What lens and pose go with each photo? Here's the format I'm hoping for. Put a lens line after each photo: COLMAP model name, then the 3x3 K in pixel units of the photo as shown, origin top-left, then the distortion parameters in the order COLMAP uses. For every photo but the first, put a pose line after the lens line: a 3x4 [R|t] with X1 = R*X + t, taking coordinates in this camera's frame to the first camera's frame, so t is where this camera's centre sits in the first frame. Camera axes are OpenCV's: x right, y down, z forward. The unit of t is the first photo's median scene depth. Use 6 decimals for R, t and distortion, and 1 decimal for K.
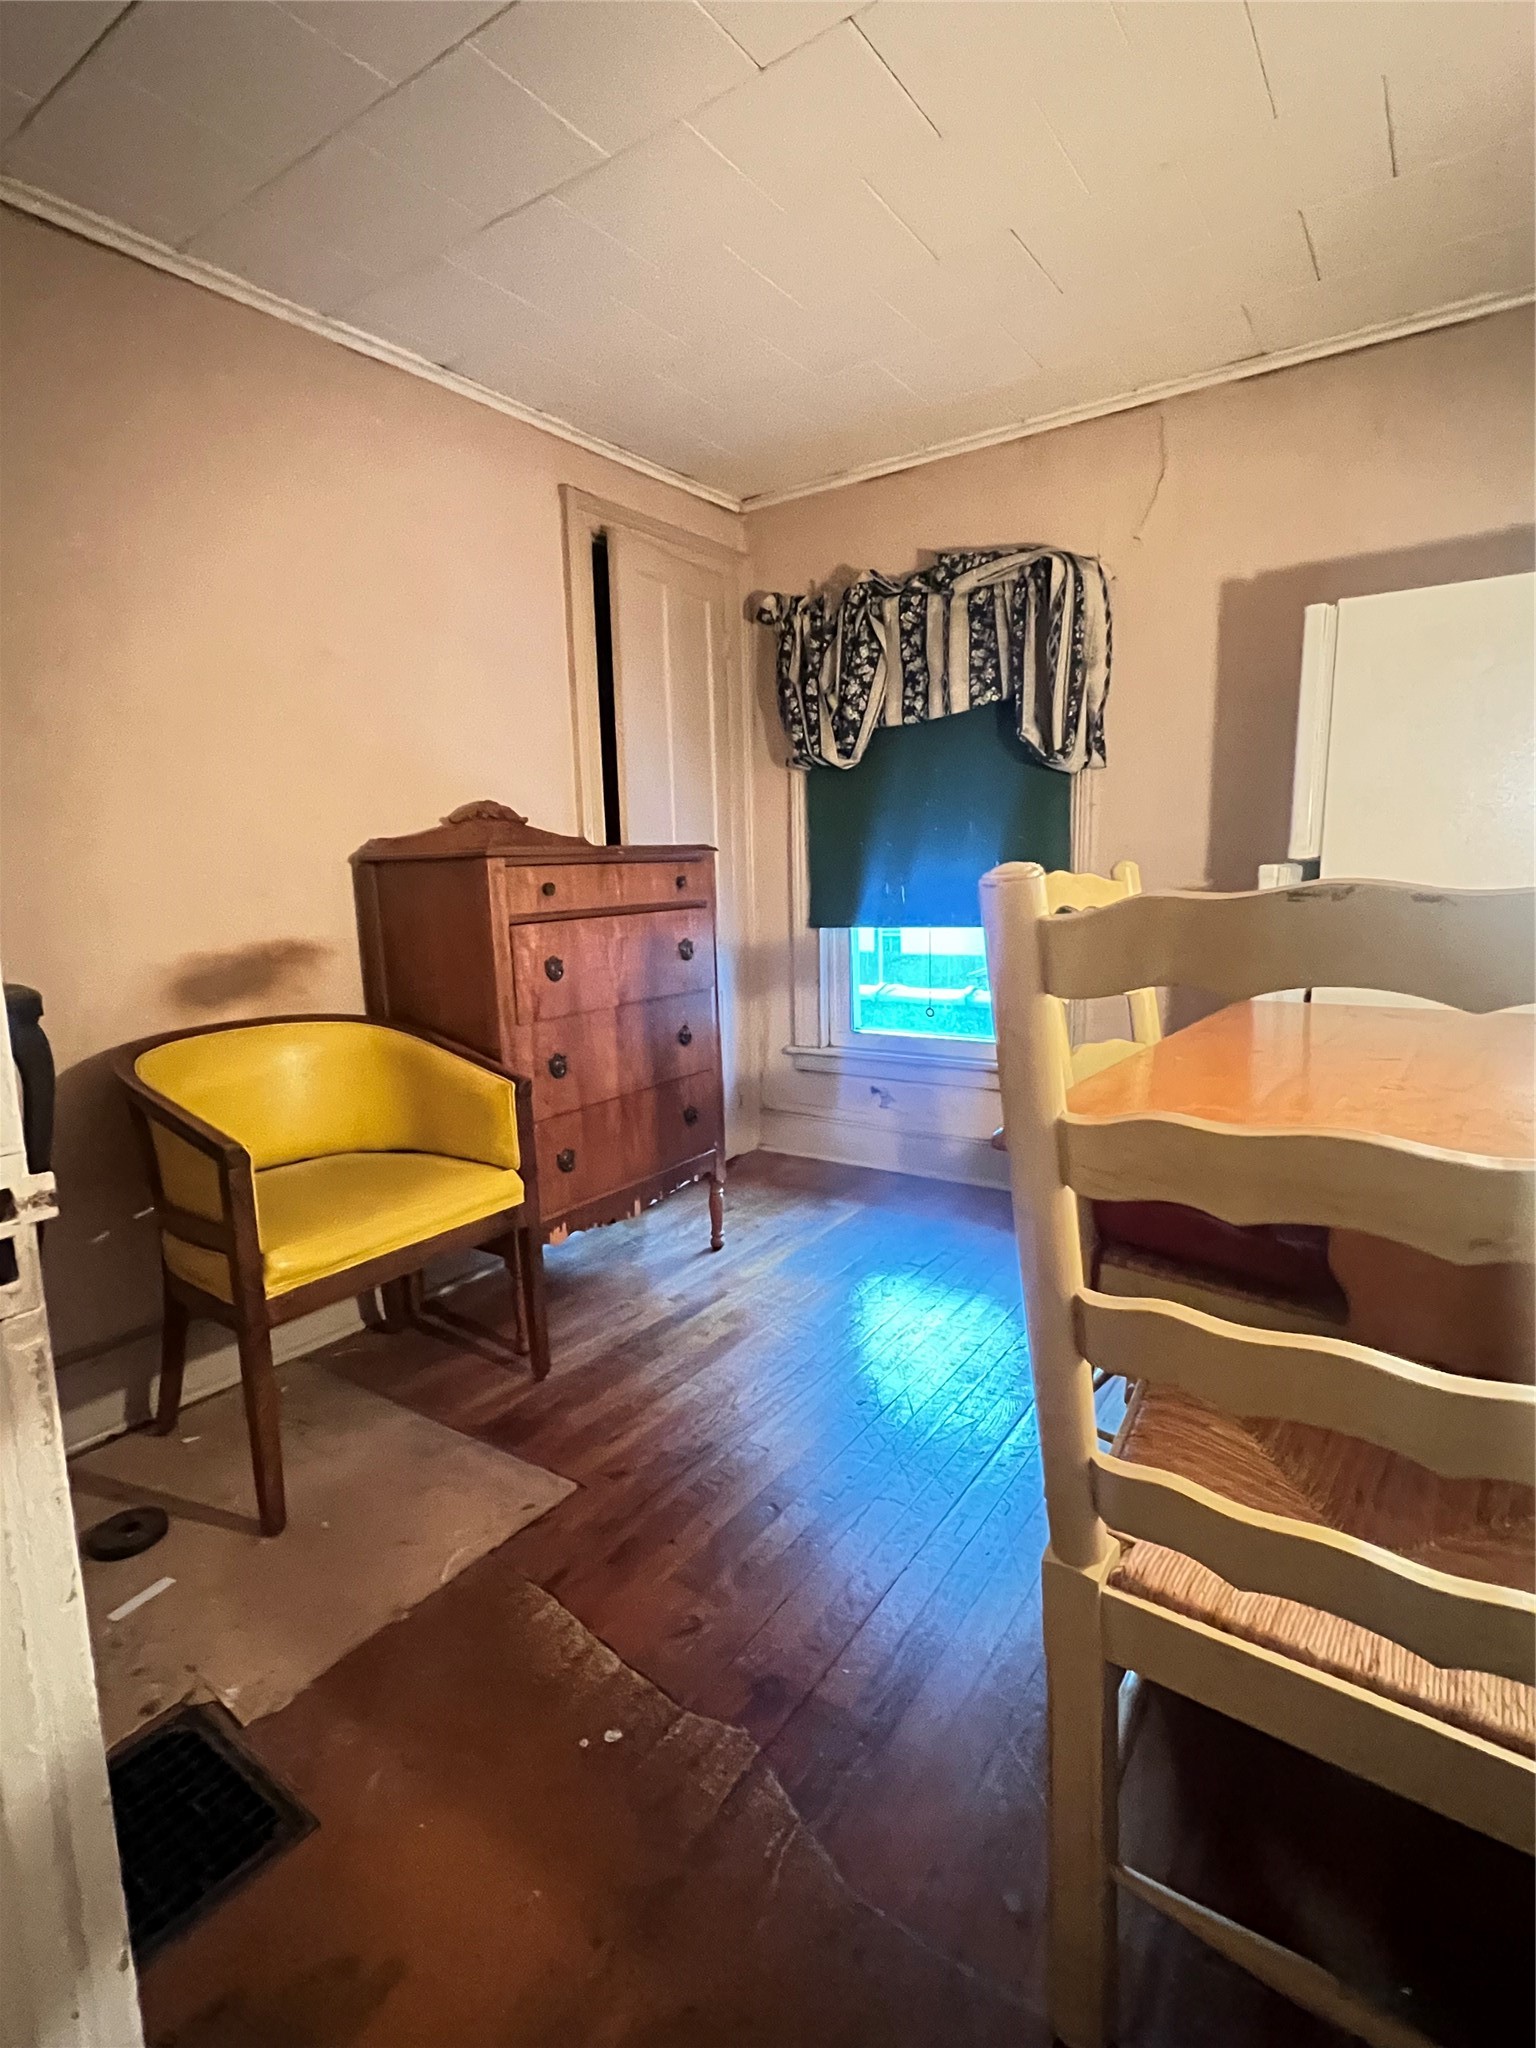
lens RADIAL K [[988.1, 0, 774.8], [0, 988.1, 1024.9], [0, 0, 1]] dist [-0.019911, 0.001160]
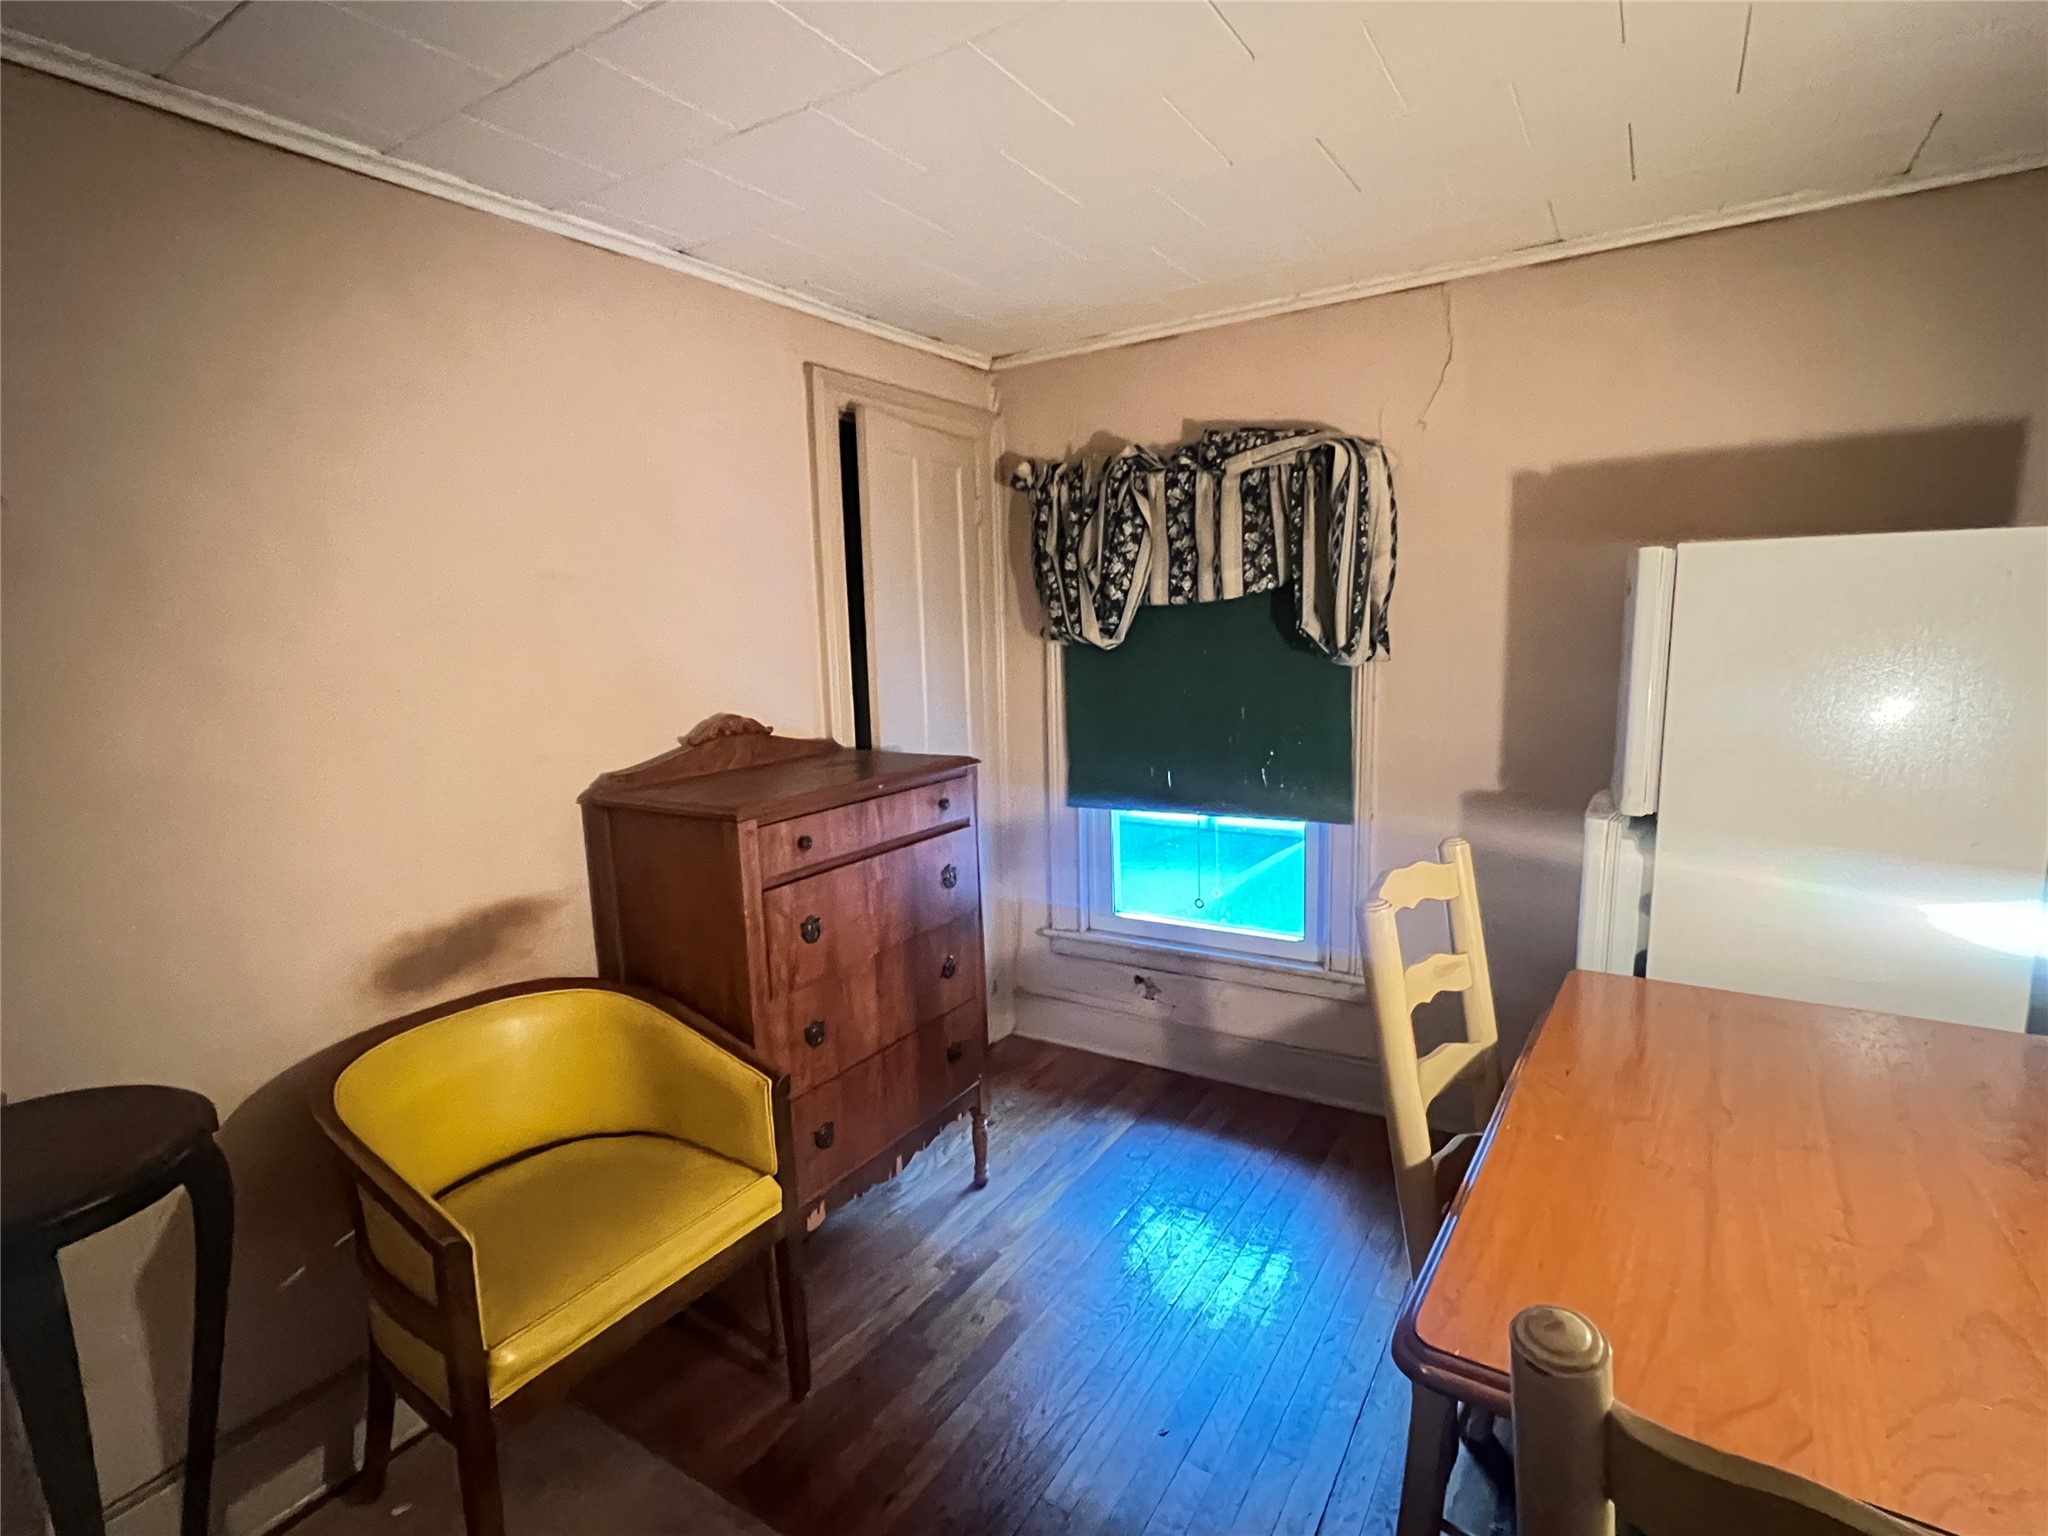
lens RADIAL K [[988.1, 0, 1022.5], [0, 988.1, 768.7], [0, 0, 1]] dist [-0.019911, 0.001160]
pose [[0.999520, -0.009403, 0.029505, -0.046176], [0.010056, 0.999706, -0.022073, -0.149813], [-0.029288, 0.022359, 0.999321, 0.076633]]
